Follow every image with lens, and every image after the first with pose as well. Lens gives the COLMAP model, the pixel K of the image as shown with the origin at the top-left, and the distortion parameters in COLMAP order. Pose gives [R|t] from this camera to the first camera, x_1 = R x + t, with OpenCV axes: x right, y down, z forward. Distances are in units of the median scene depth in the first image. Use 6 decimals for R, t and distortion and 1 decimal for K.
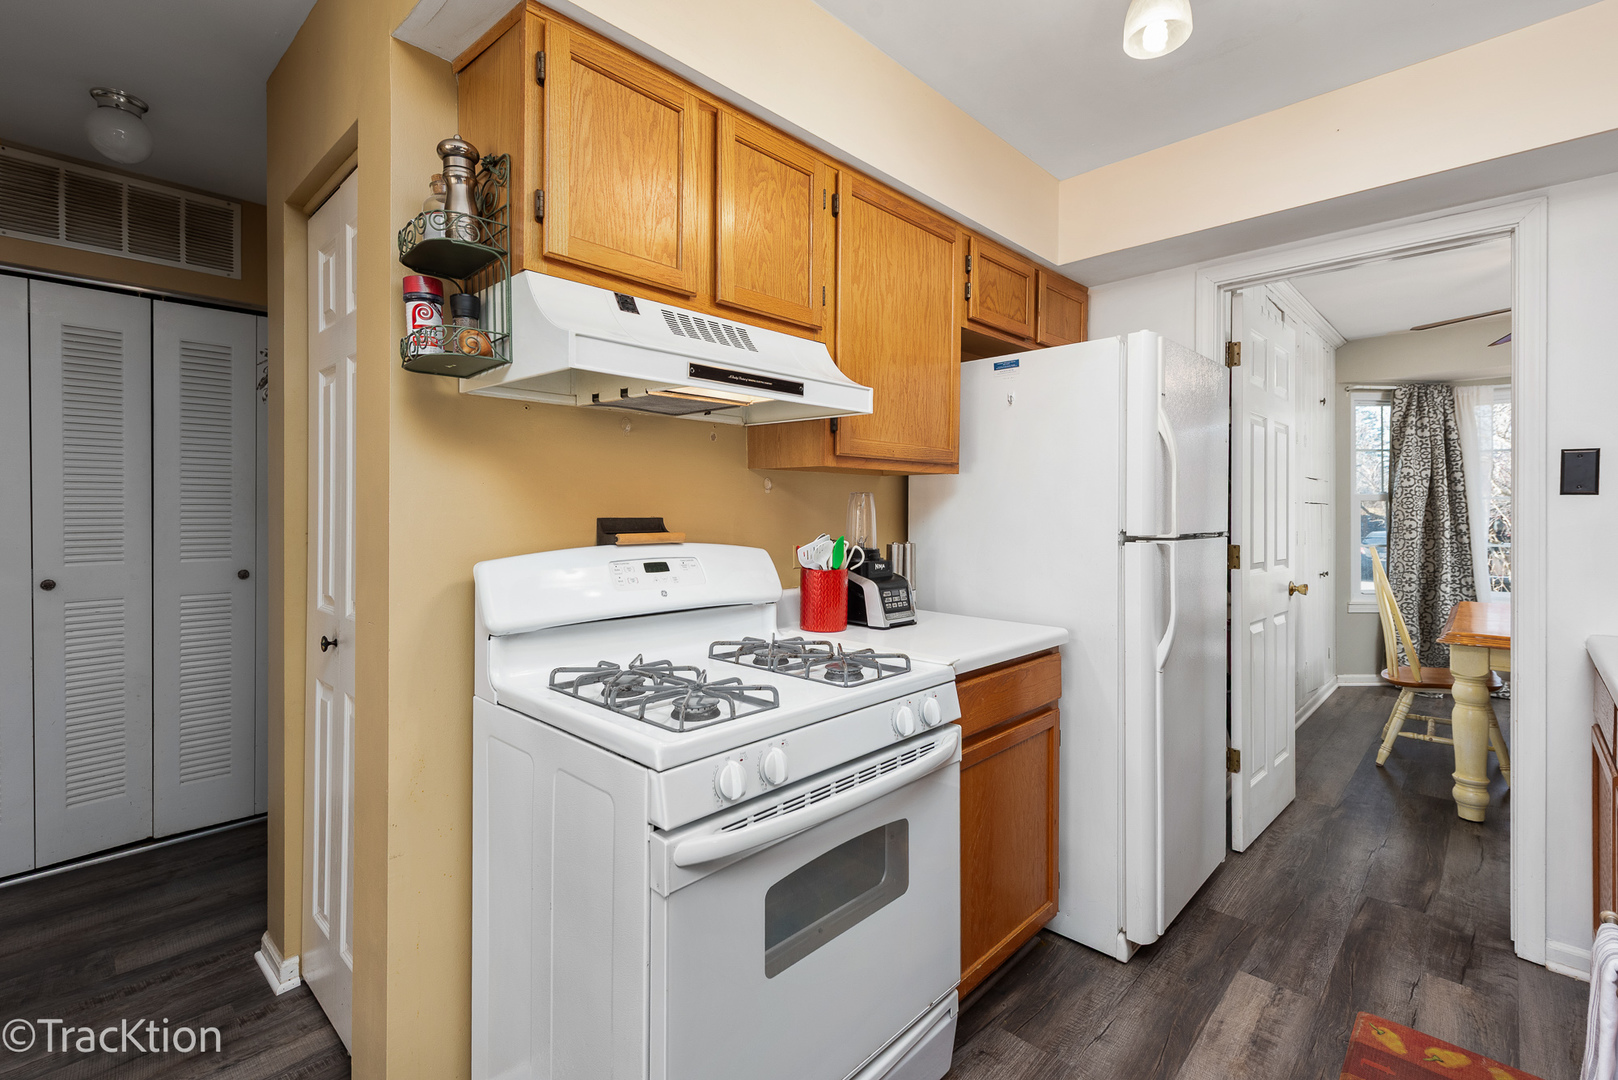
lens RADIAL K [[729.5, 0, 820.3], [0, 729.5, 513.8], [0, 0, 1]] dist [0.002855, 0.000380]
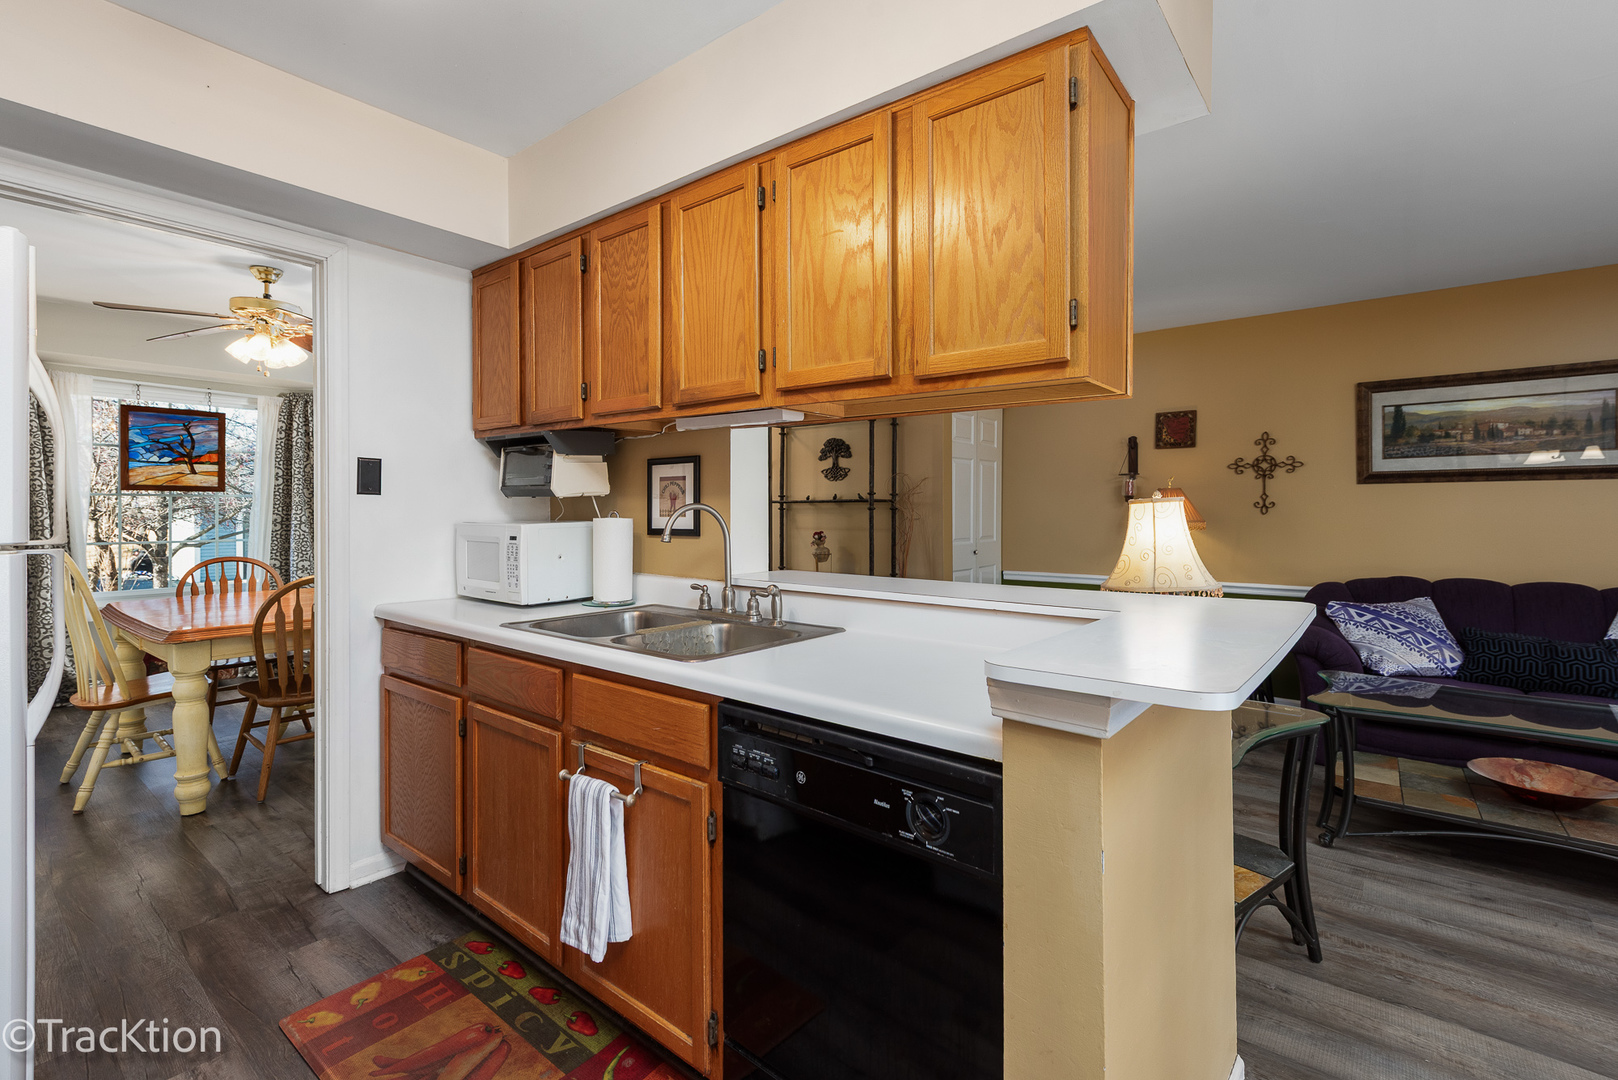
lens RADIAL K [[729.5, 0, 820.3], [0, 729.5, 513.8], [0, 0, 1]] dist [0.002855, 0.000380]
pose [[-0.079522, -0.005864, 0.996816, -0.259288], [0.002649, 0.999978, 0.006094, 0.001349], [-0.996830, 0.003126, -0.079505, 0.326821]]
